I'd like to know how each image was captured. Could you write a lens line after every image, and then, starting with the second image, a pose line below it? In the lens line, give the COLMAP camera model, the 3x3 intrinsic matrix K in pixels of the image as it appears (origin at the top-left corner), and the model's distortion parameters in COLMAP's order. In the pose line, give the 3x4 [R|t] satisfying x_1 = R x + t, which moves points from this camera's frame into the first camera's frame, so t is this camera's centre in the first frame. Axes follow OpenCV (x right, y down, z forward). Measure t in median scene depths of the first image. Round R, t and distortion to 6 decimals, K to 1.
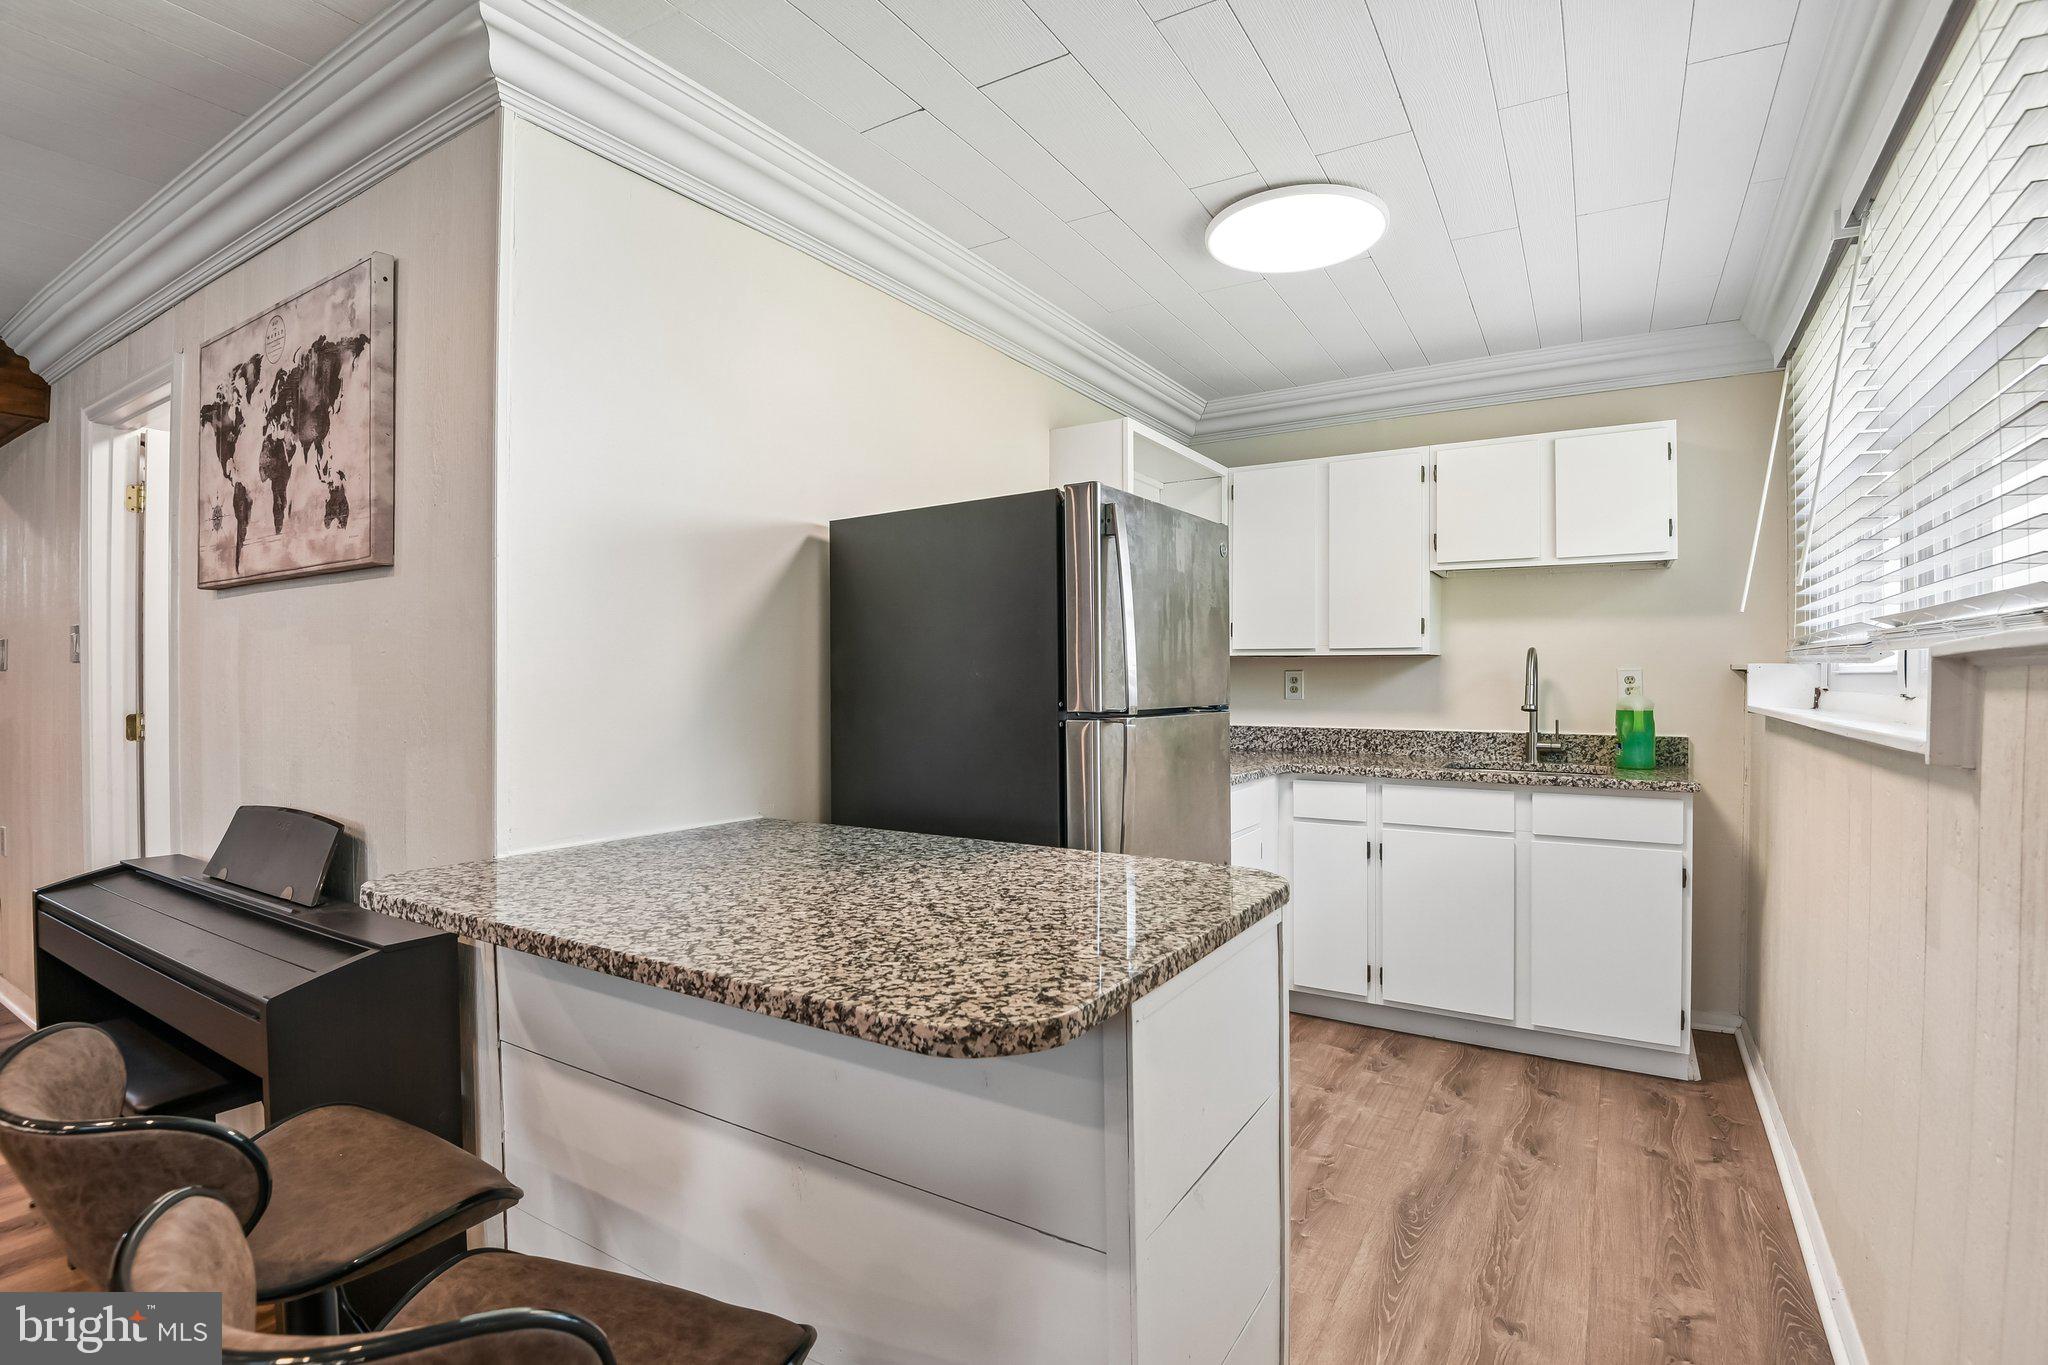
lens RADIAL K [[969.6, 0, 1031.5], [0, 969.6, 679.6], [0, 0, 1]] dist [-0.021829, -0.014594]
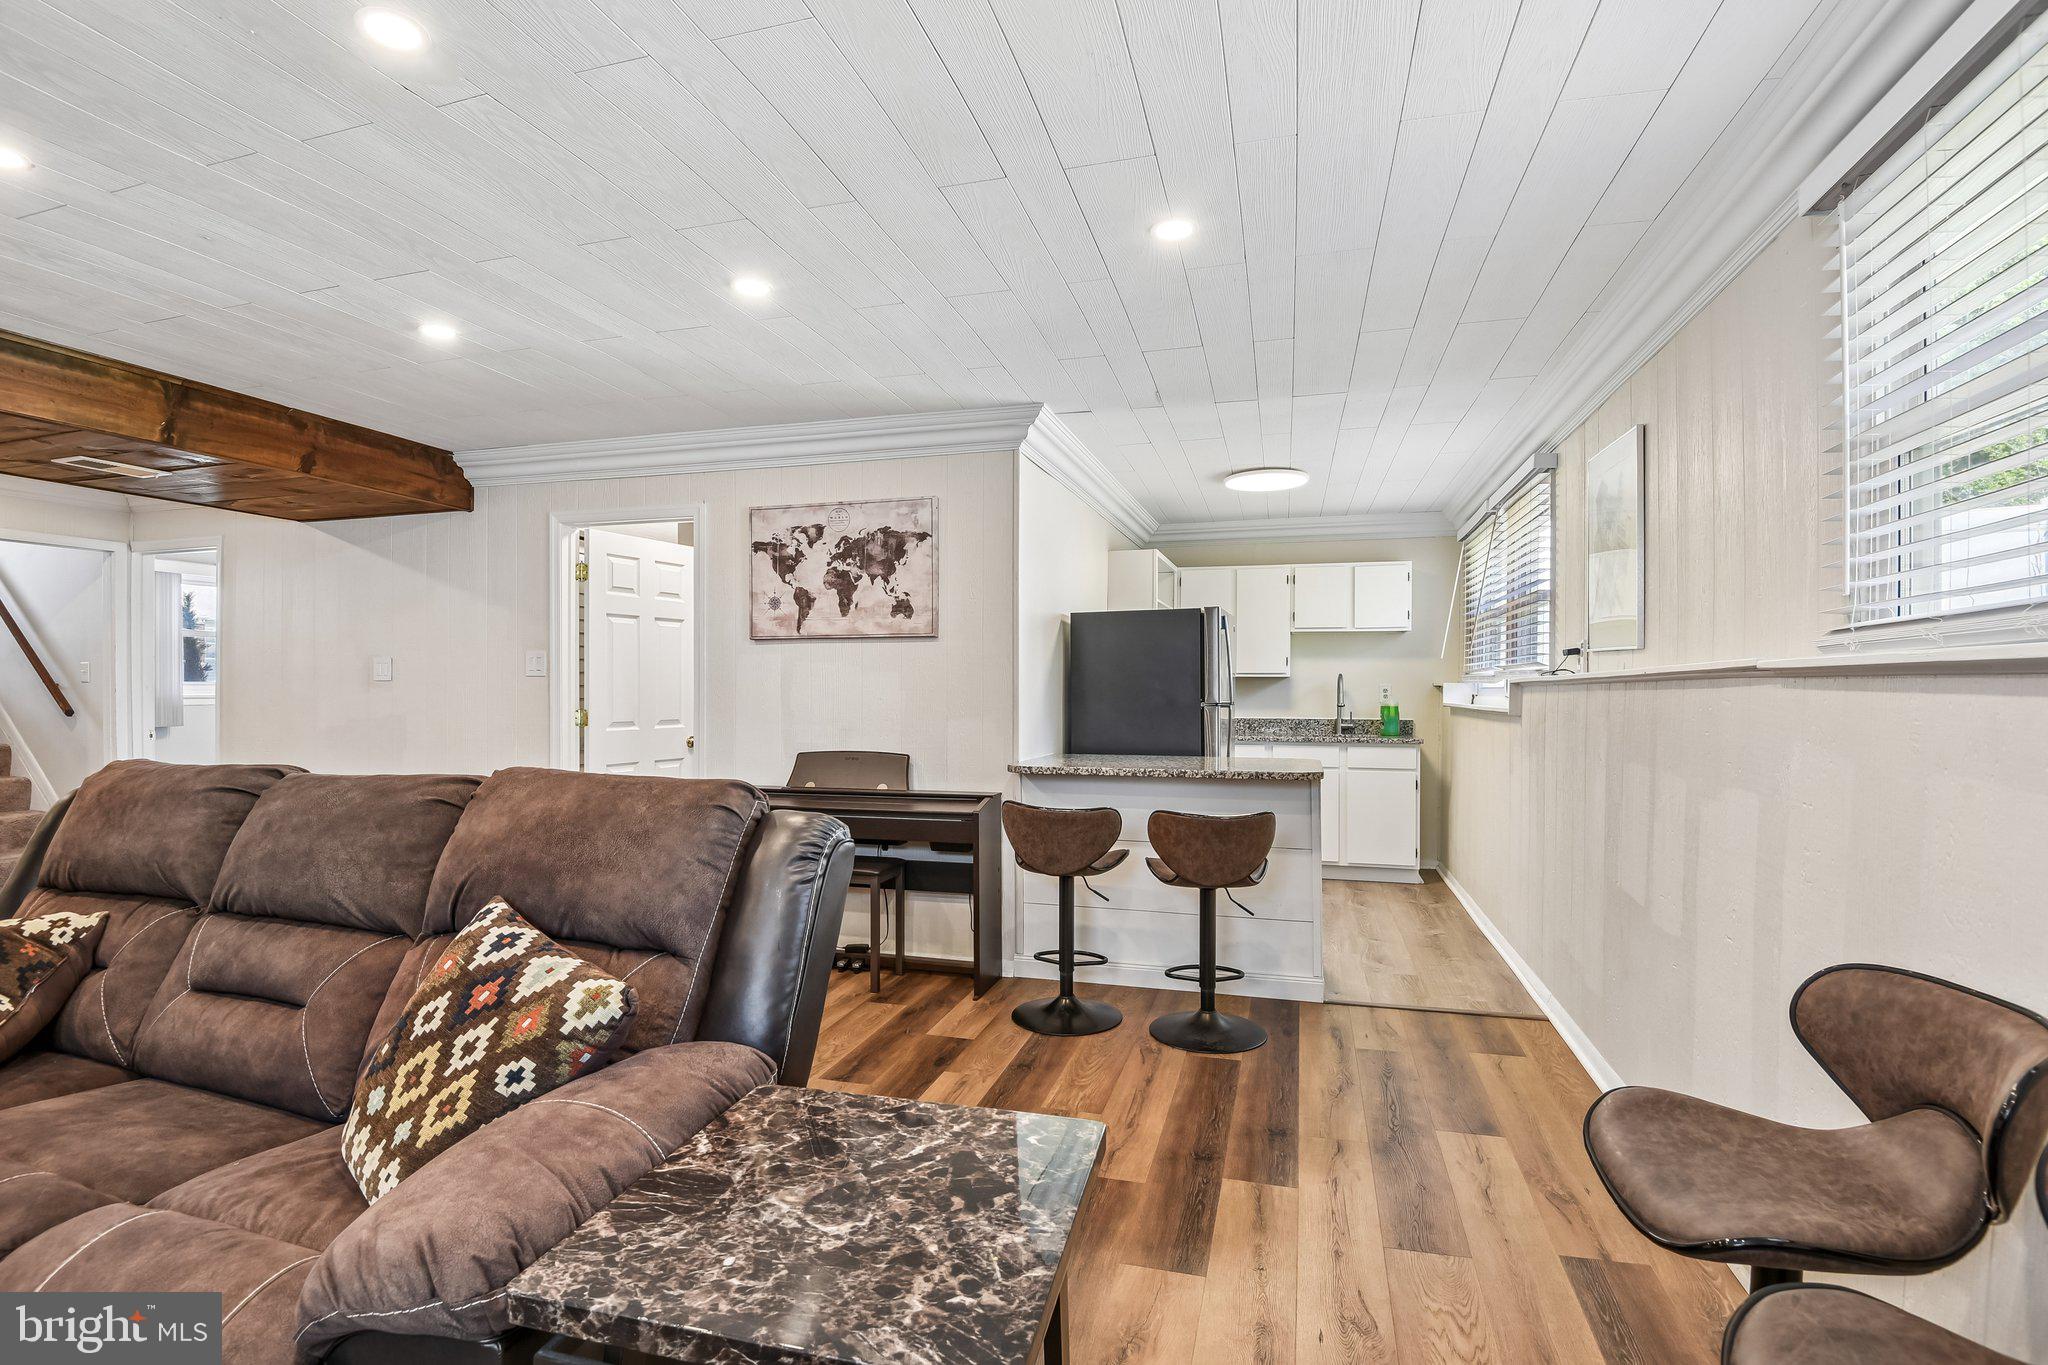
lens RADIAL K [[949.7, 0, 1033.2], [0, 949.7, 695.1], [0, 0, 1]] dist [-0.001824, -0.025980]
pose [[0.962870, 0.002388, 0.269955, -0.729771], [-0.004092, 0.999975, 0.005752, 0.000928], [-0.269934, -0.006643, 0.962856, -0.822755]]
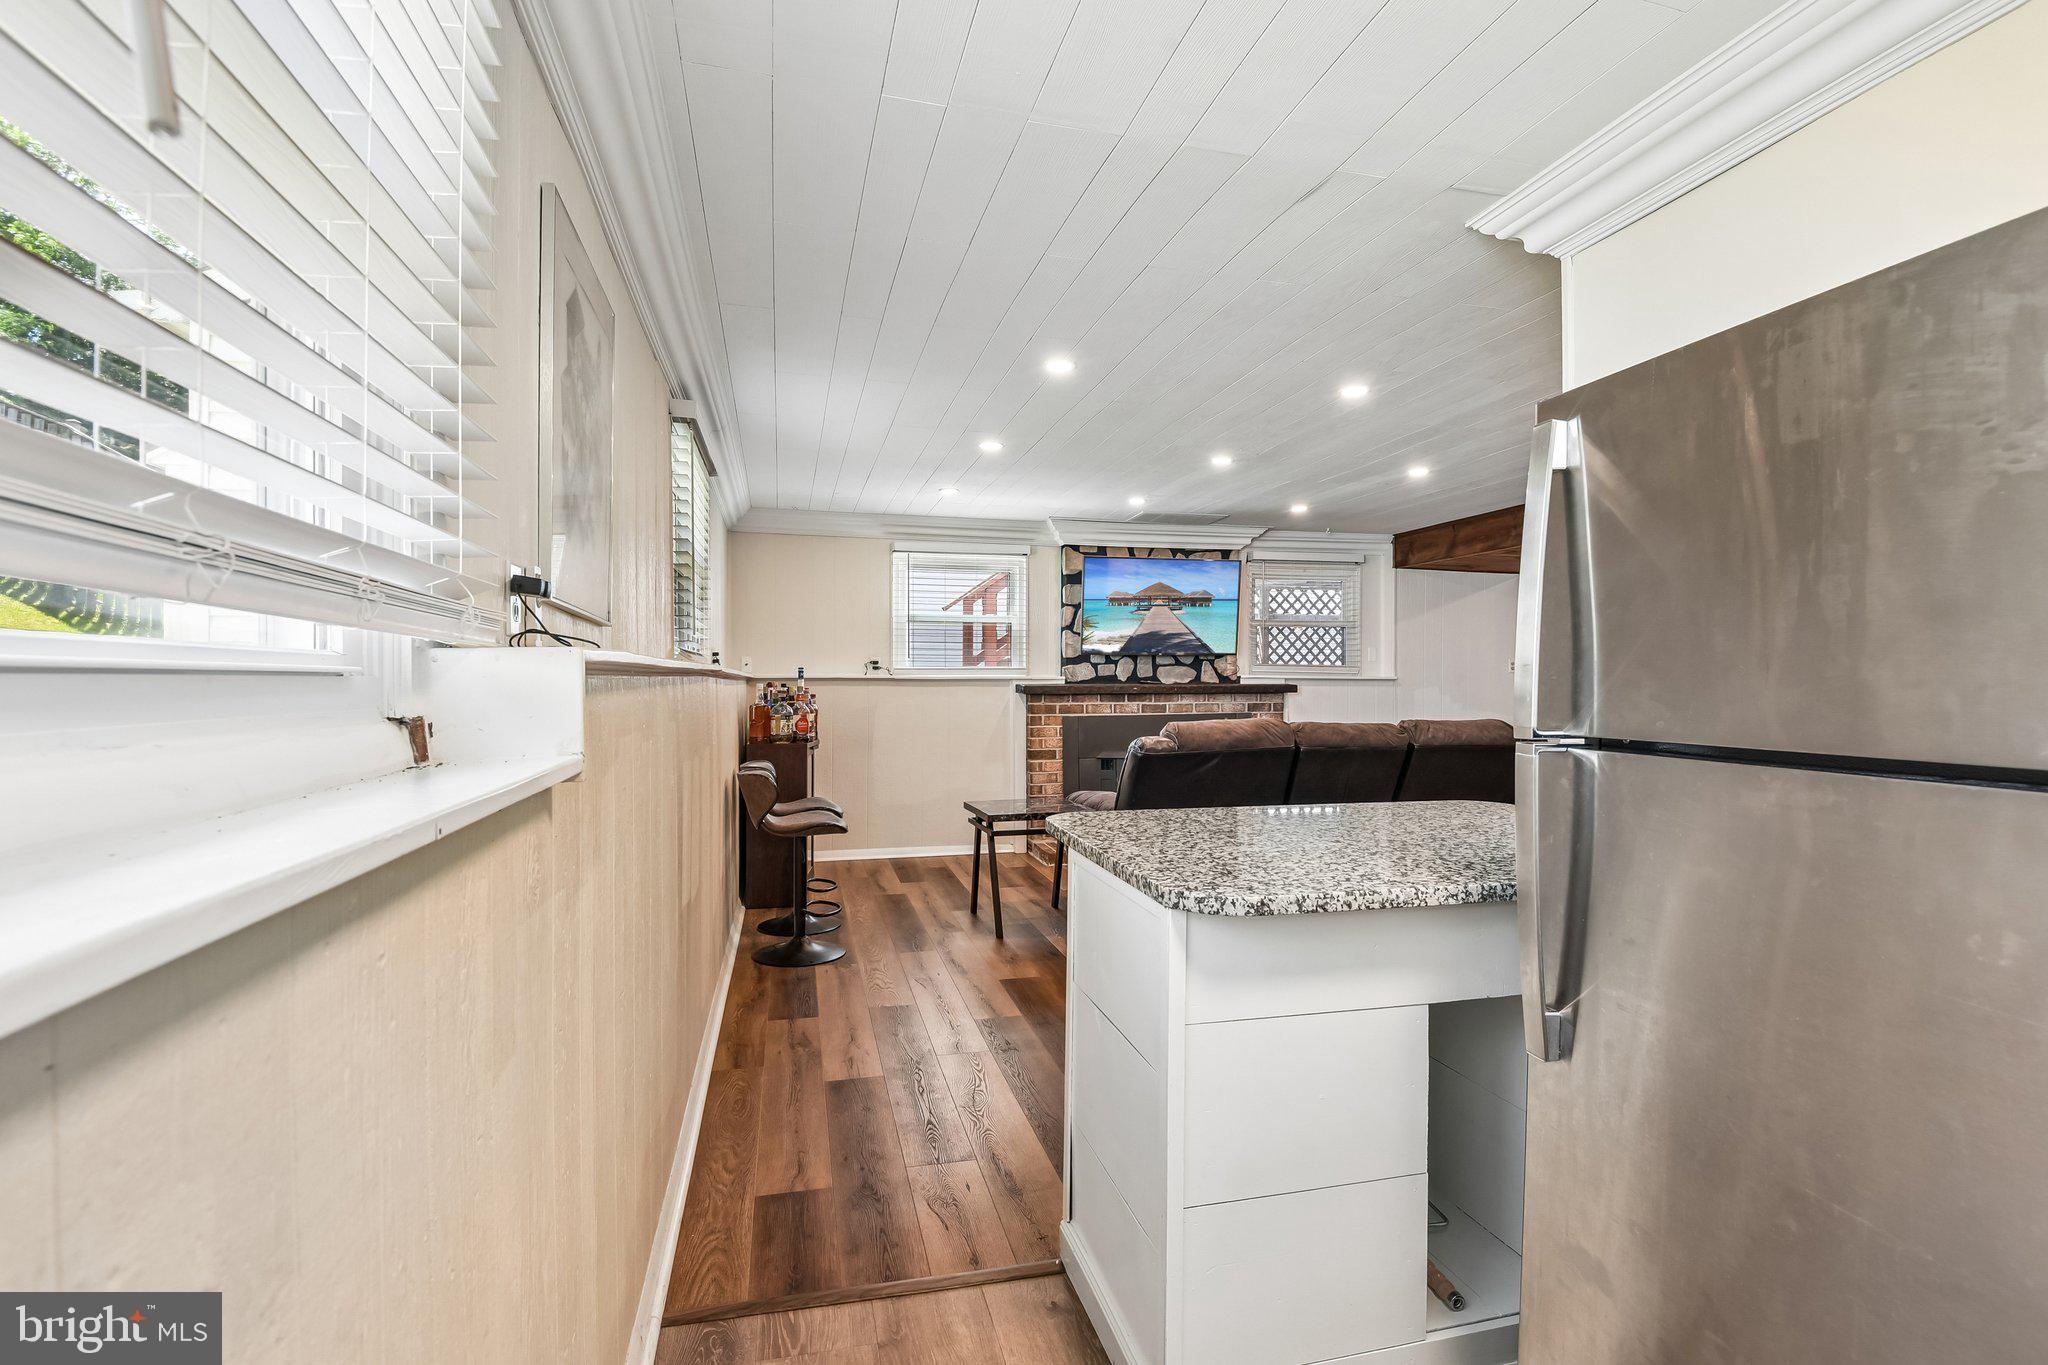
lens RADIAL K [[923.4, 0, 1022.4], [0, 923.4, 682.7], [0, 0, 1]] dist [0.001782, -0.000302]
pose [[-0.703874, 0.006901, -0.710291, 0.551705], [0.004250, 0.999976, 0.005504, -0.009935], [0.710312, 0.000855, -0.703886, 0.835656]]
